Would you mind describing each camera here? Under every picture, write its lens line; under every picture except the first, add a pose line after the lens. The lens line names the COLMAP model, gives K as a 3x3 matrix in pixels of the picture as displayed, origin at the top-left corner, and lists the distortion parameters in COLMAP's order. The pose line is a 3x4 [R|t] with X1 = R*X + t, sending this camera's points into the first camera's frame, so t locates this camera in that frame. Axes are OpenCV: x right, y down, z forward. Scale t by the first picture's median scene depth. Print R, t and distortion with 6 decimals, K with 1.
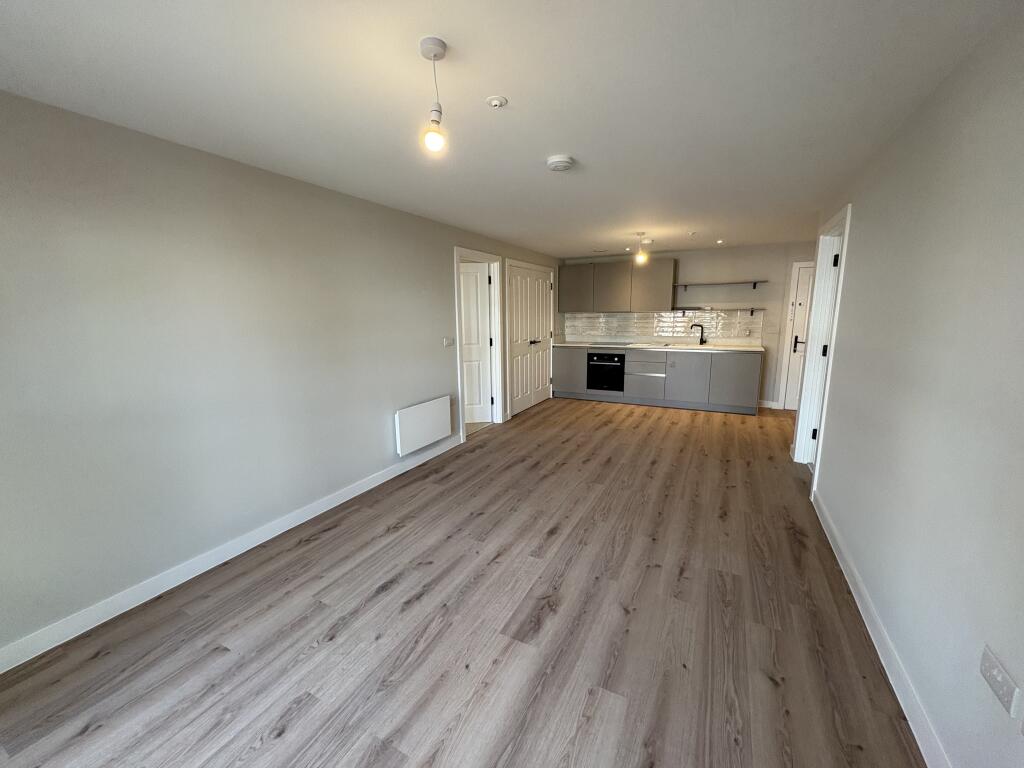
lens RADIAL K [[407.1, 0, 510.7], [0, 407.1, 384.1], [0, 0, 1]] dist [-0.000239, 0.000011]
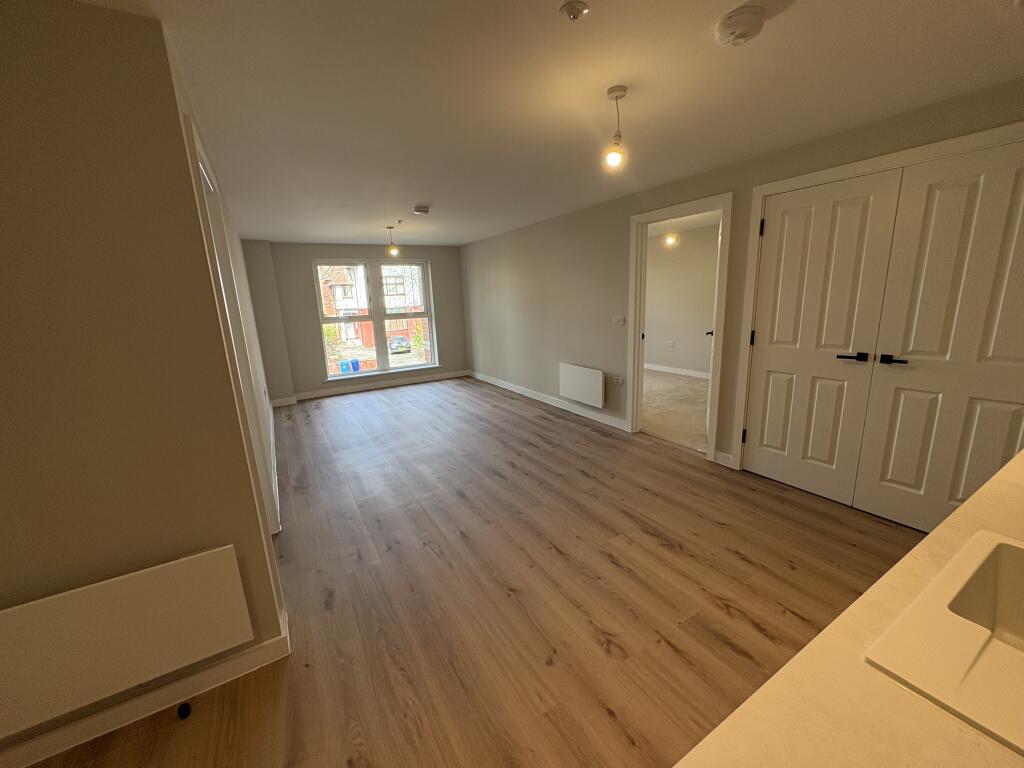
lens RADIAL K [[407.1, 0, 510.7], [0, 407.1, 384.1], [0, 0, 1]] dist [-0.000239, 0.000011]
pose [[-0.524475, 0.218079, -0.823024, 0.924927], [-0.098648, 0.944567, 0.313148, -0.269914], [0.845692, 0.245428, -0.473889, 1.438684]]
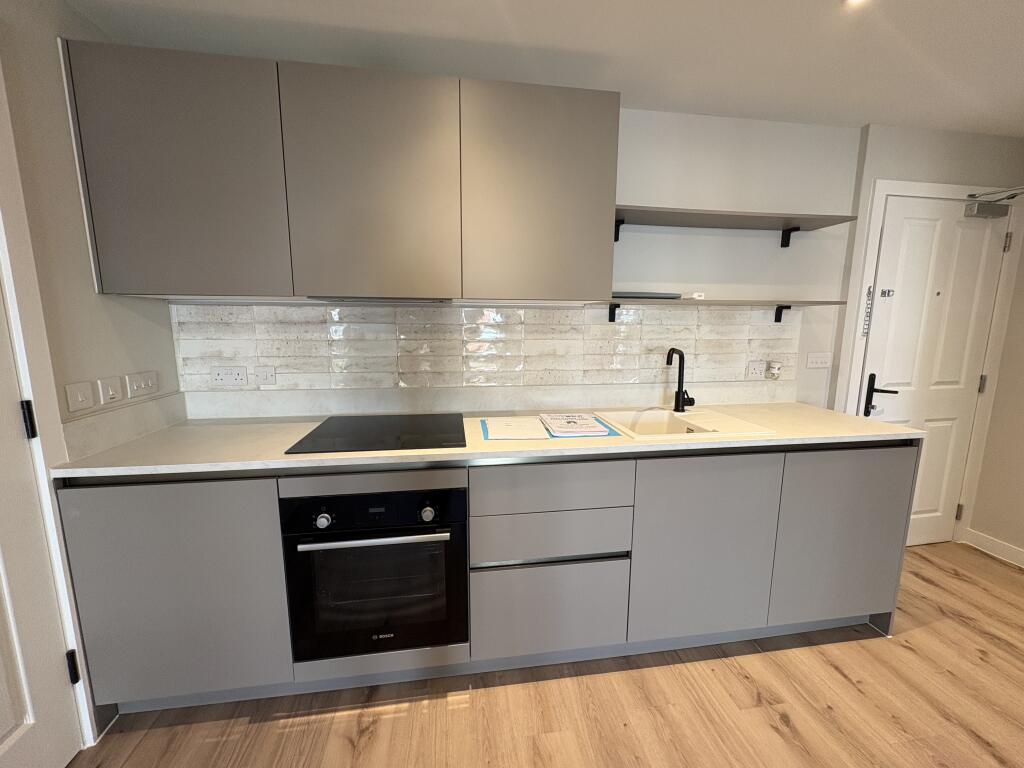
lens RADIAL K [[407.1, 0, 510.7], [0, 407.1, 384.1], [0, 0, 1]] dist [-0.000239, 0.000011]
pose [[0.806939, -0.075588, 0.585778, 0.288333], [0.088425, 0.996060, 0.006719, -0.212898], [-0.583978, 0.046376, 0.810444, 1.325813]]
